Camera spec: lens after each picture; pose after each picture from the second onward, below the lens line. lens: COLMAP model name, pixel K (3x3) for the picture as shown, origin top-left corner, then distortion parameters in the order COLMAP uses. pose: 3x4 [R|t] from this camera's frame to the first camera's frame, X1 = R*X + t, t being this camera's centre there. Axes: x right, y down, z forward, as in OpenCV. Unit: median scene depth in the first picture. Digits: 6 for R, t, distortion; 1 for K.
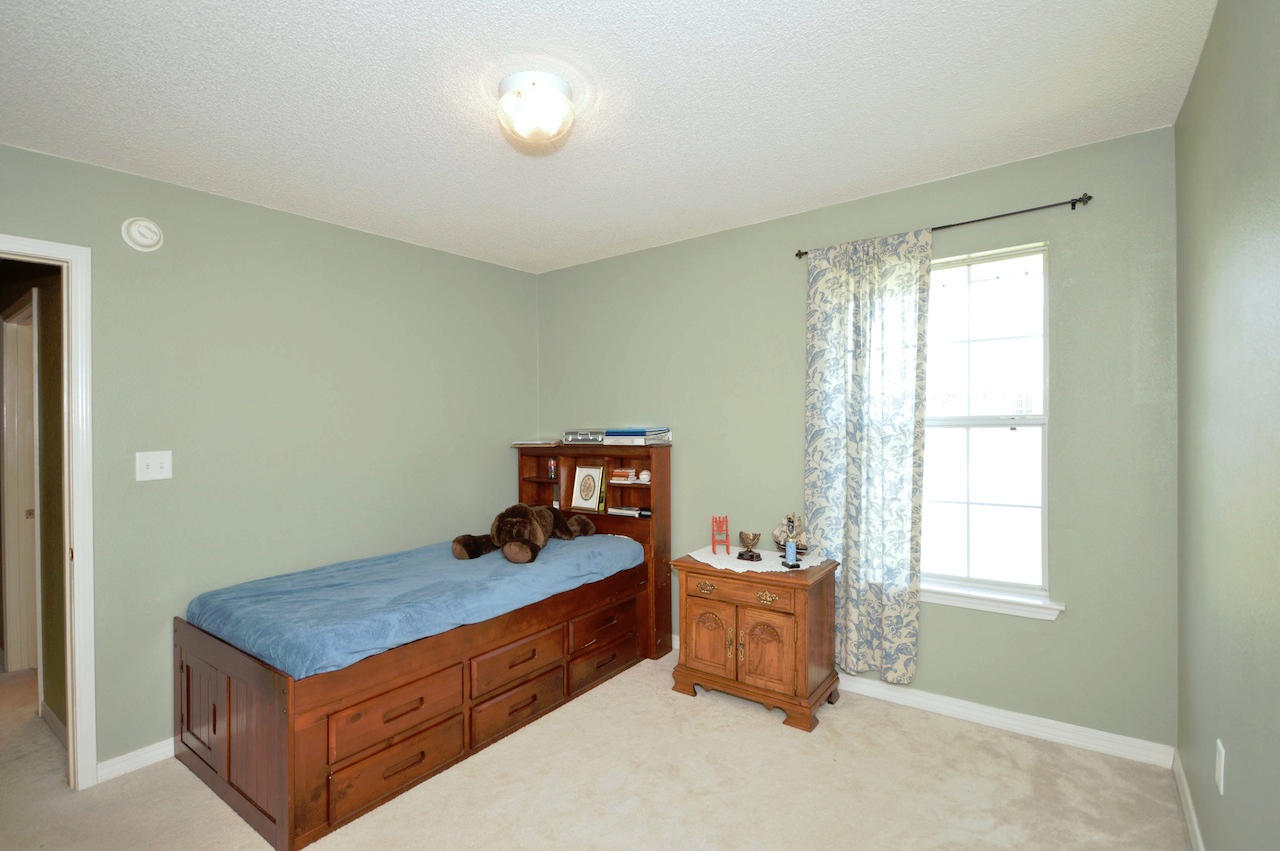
lens RADIAL K [[592.4, 0, 634.5], [0, 592.4, 431.6], [0, 0, 1]] dist [0.000366, 0.000518]
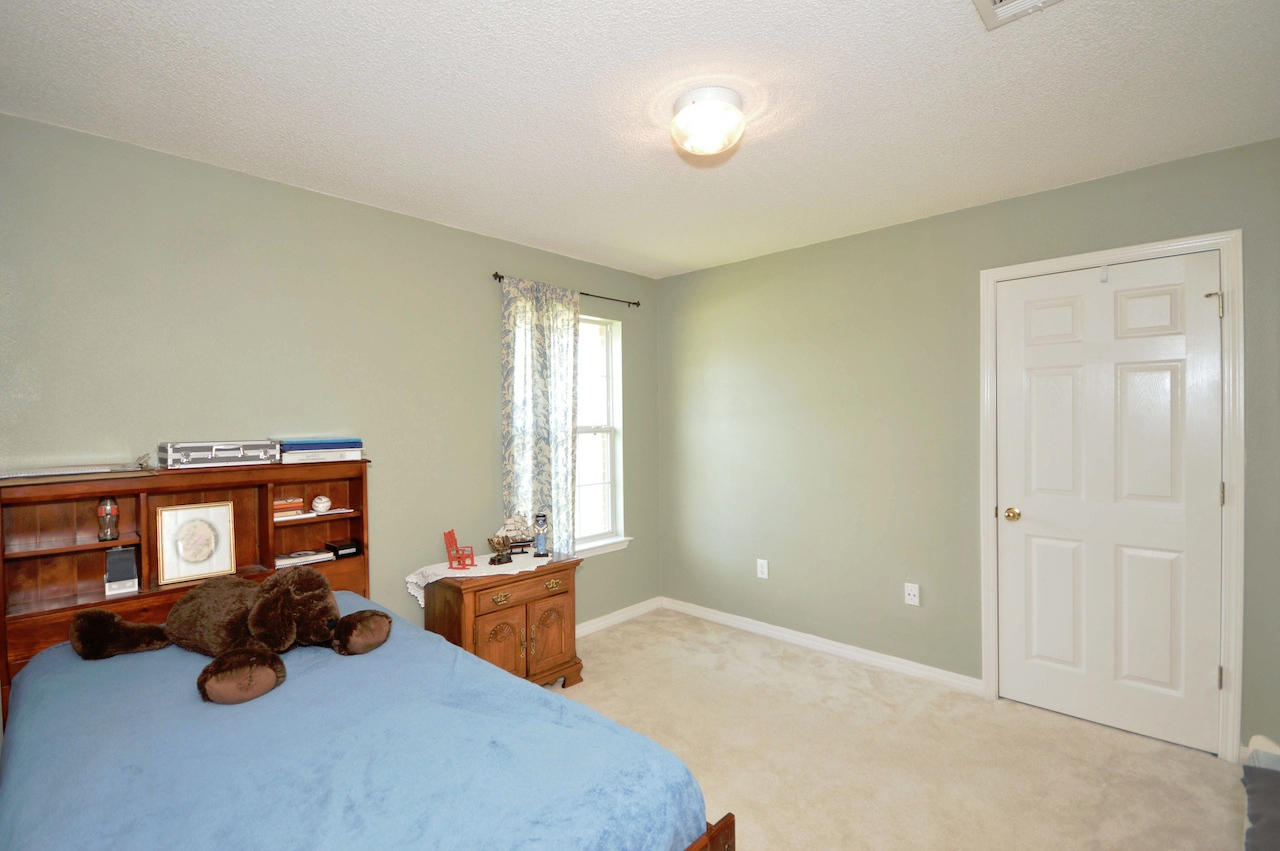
lens RADIAL K [[585.3, 0, 645.1], [0, 585.3, 430.7], [0, 0, 1]] dist [-0.001204, -0.000521]
pose [[0.119228, 0.001716, 0.992865, -0.836547], [0.022719, 0.999732, -0.004456, -0.003289], [-0.992607, 0.023088, 0.119157, 0.667590]]
